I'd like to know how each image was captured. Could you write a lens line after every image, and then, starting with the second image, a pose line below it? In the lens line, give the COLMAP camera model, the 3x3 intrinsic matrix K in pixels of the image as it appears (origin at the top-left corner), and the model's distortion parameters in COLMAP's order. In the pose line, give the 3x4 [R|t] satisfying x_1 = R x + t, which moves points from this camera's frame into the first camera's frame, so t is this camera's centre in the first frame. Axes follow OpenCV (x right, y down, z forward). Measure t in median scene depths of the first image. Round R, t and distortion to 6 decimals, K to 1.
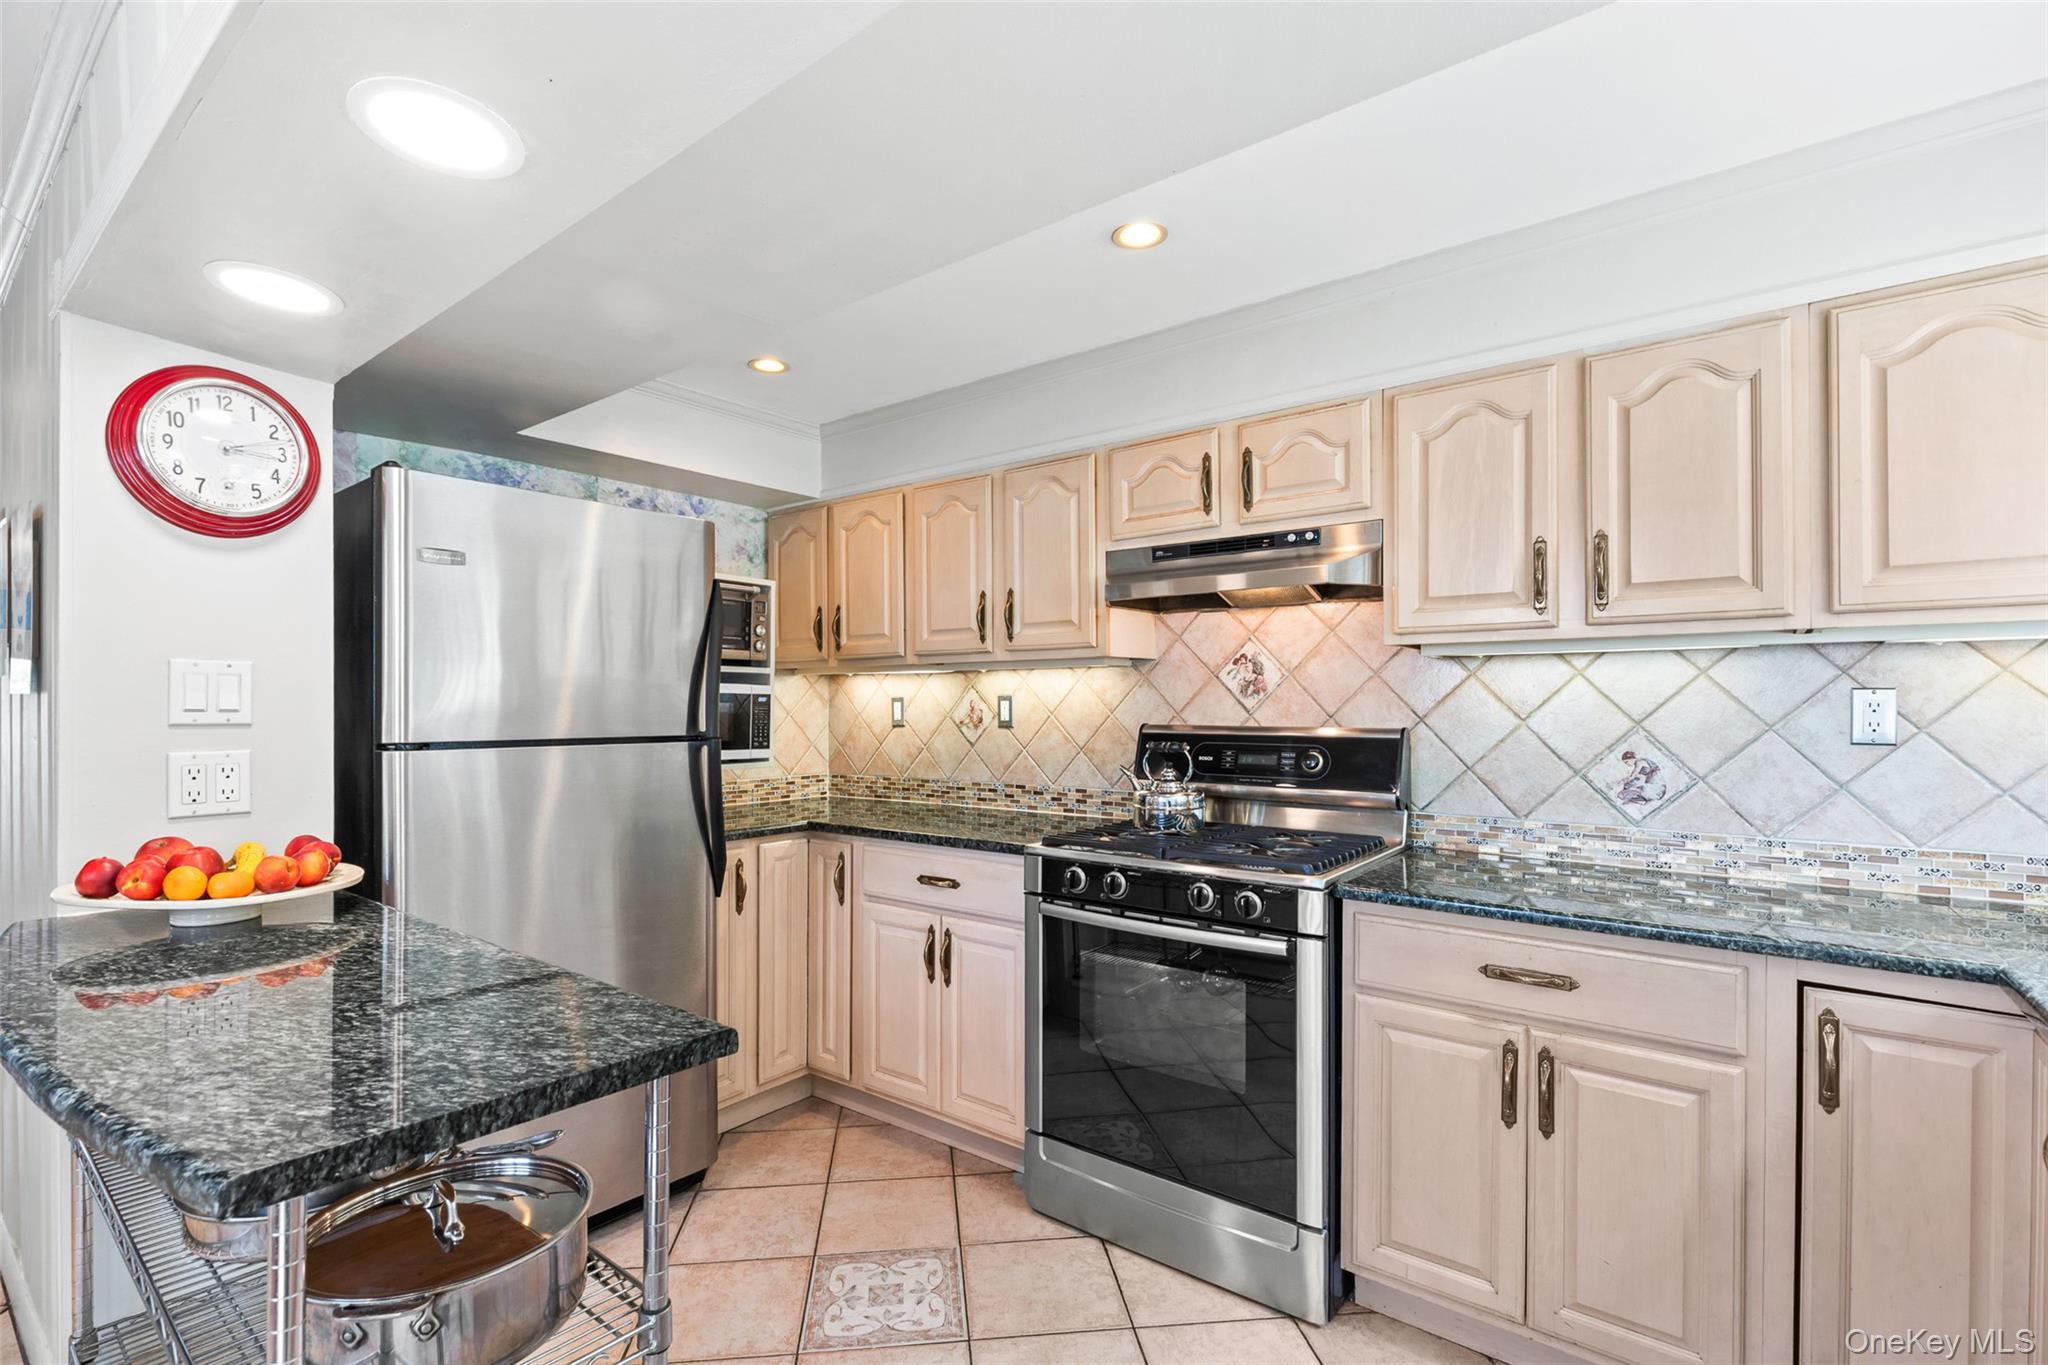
lens RADIAL K [[939.5, 0, 1018.8], [0, 939.5, 693.6], [0, 0, 1]] dist [-0.032059, 0.007196]
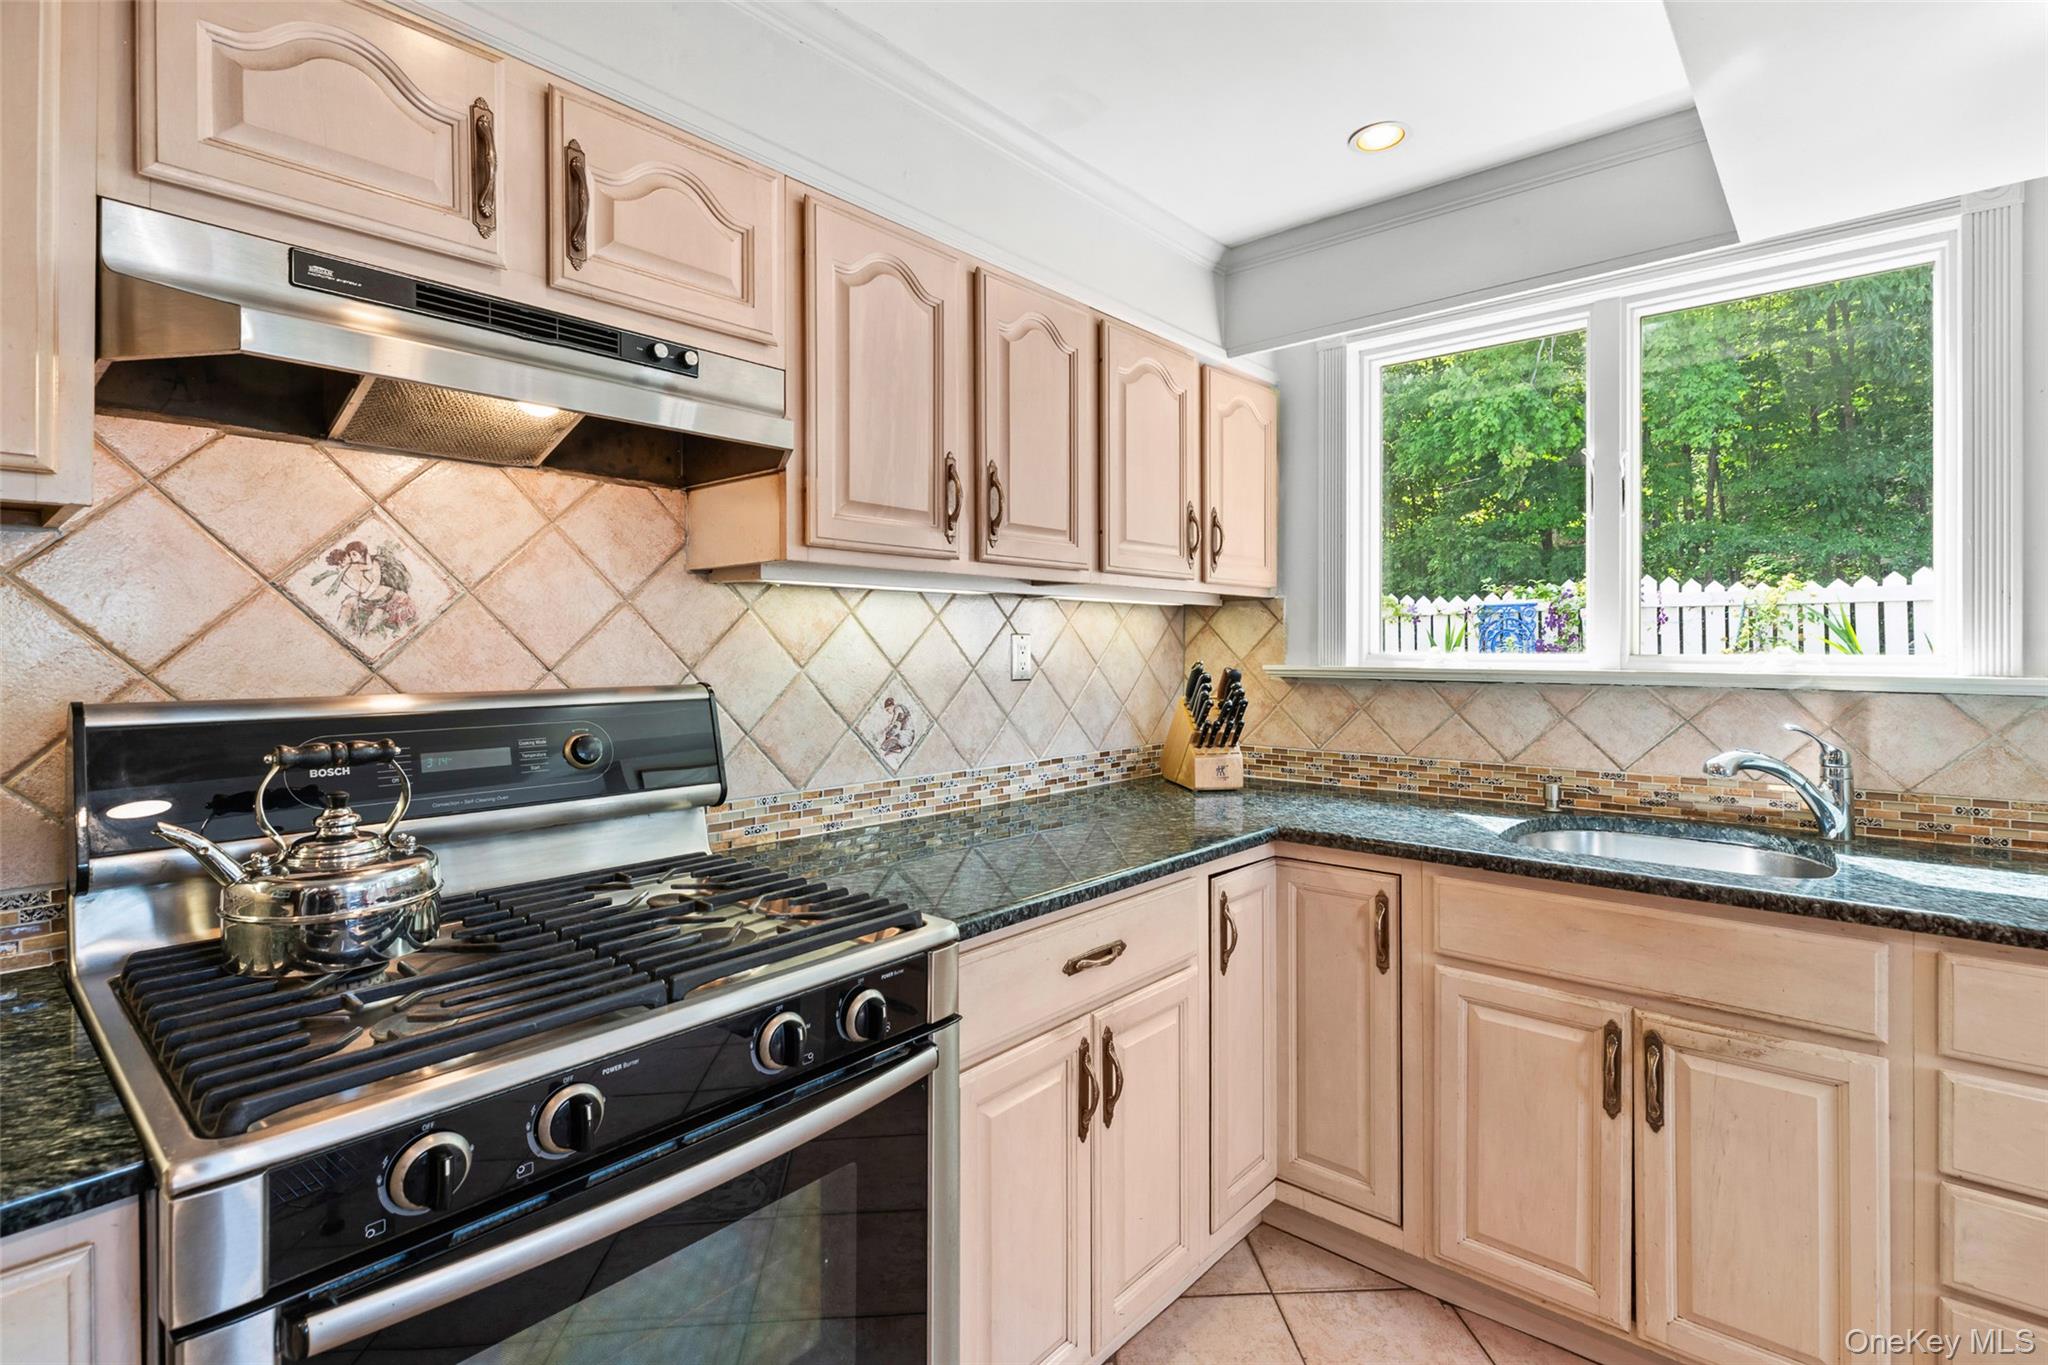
lens RADIAL K [[939.5, 0, 1016.7], [0, 939.5, 635.9], [0, 0, 1]] dist [-0.032059, 0.007196]
pose [[0.048114, 0.010651, 0.998785, -0.249137], [-0.007915, 0.999916, -0.010282, 0.008131], [-0.998810, -0.007411, 0.048195, 0.749425]]
